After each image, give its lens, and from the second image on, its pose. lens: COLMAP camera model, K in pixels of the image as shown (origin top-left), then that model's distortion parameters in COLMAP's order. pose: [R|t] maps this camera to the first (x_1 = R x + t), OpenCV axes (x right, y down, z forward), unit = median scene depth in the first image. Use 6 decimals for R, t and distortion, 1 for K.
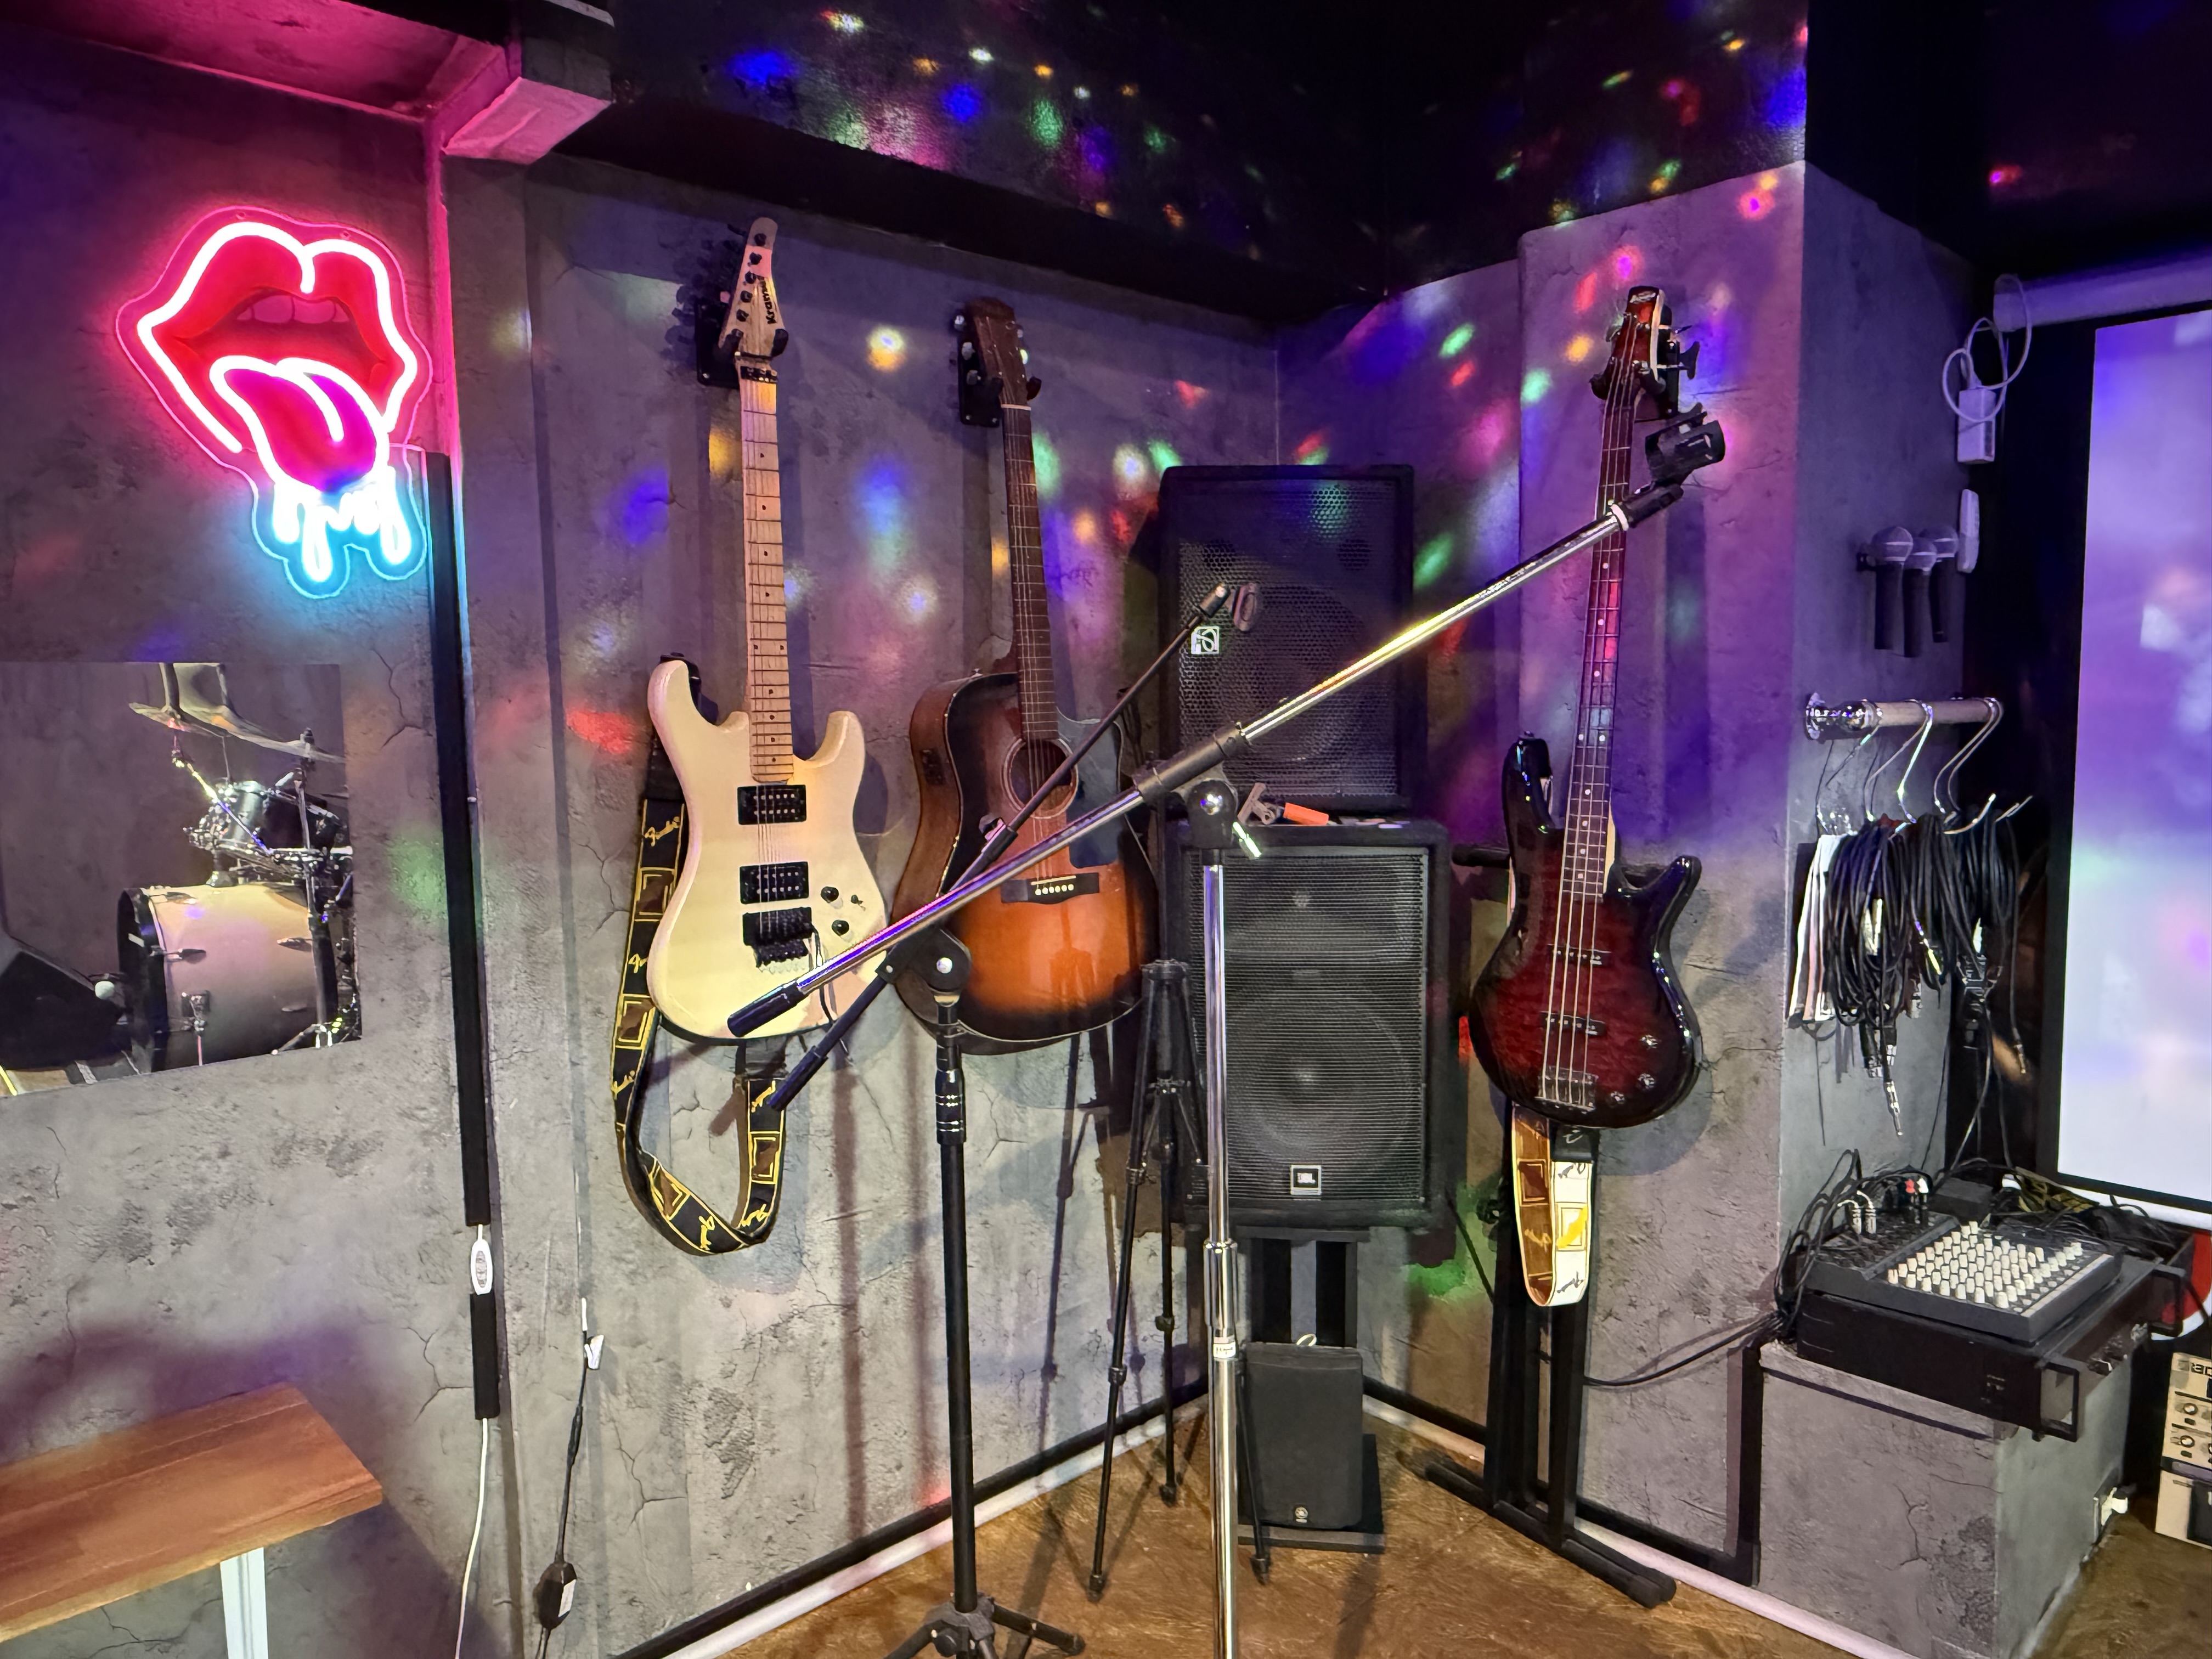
lens RADIAL K [[1465.7, 0, 1106.1], [0, 1465.7, 837.8], [0, 0, 1]] dist [0.003260, 0.002173]
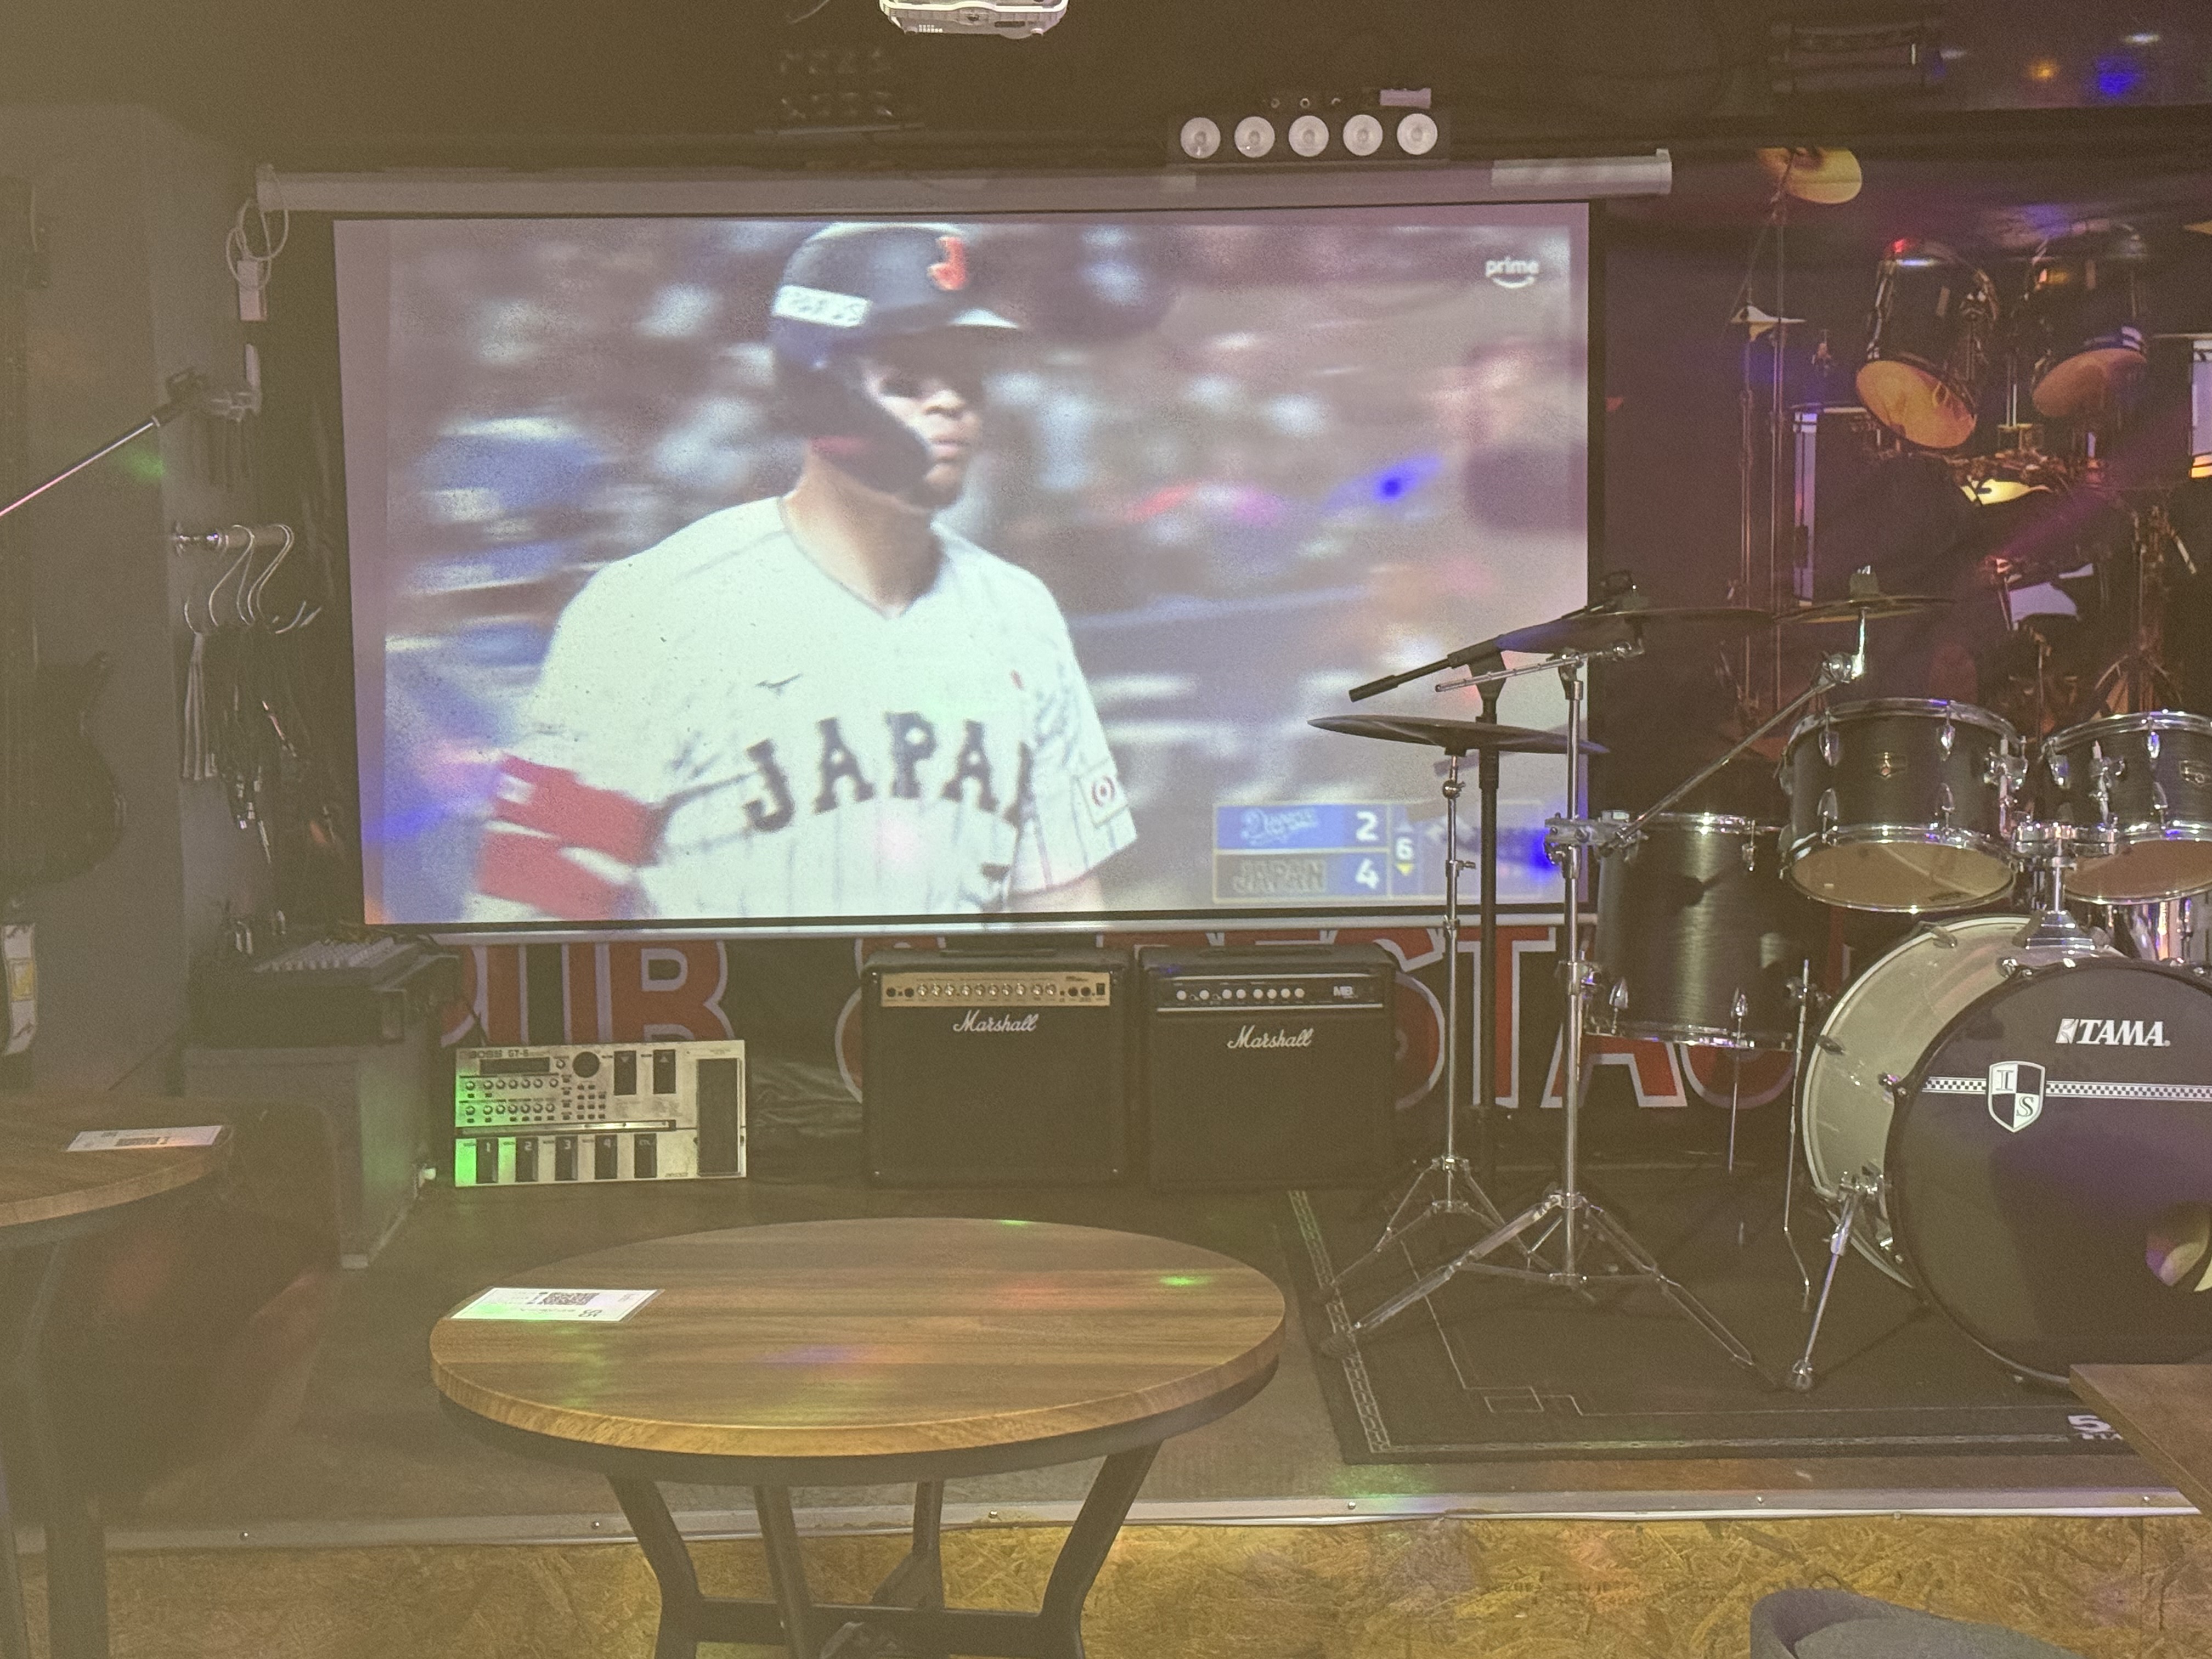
lens RADIAL K [[3454.1, 0, 1118.6], [0, 3454.1, 846.2], [0, 0, 1]] dist [0.167688, 0.000000]
pose [[0.670226, -0.073940, 0.738465, -1.082100], [0.075409, 0.996660, 0.031352, 0.130252], [-0.738316, 0.034674, 0.673563, -1.432571]]
